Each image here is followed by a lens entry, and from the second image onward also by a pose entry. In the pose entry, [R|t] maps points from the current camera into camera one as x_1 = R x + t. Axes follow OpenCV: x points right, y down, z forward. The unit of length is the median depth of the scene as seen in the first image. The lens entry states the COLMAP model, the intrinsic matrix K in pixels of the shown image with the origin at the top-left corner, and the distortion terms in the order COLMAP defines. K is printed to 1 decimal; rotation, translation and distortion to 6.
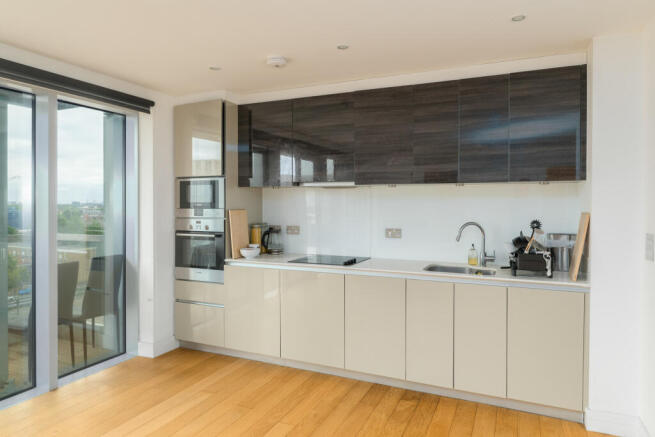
lens RADIAL K [[419.4, 0, 327.5], [0, 419.4, 218.5], [0, 0, 1]] dist [0.001606, 0.000518]
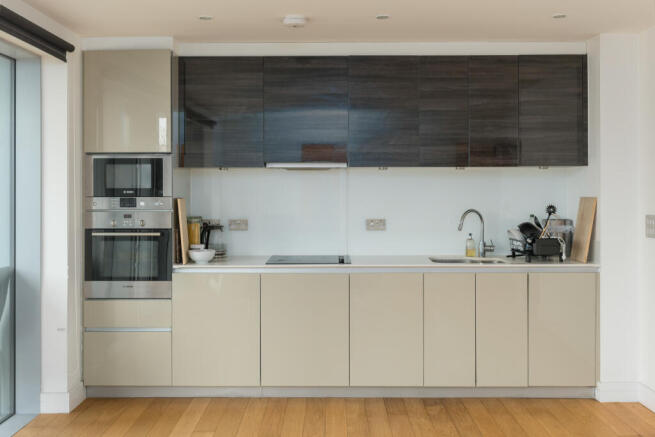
lens RADIAL K [[705.9, 0, 327.0], [0, 705.9, 209.7], [0, 0, 1]] dist [-0.000728, 0.003043]
pose [[0.917098, -0.014156, 0.398411, -0.529956], [0.017773, 0.999828, -0.005386, 0.011962], [-0.398266, 0.012020, 0.917191, -0.269447]]
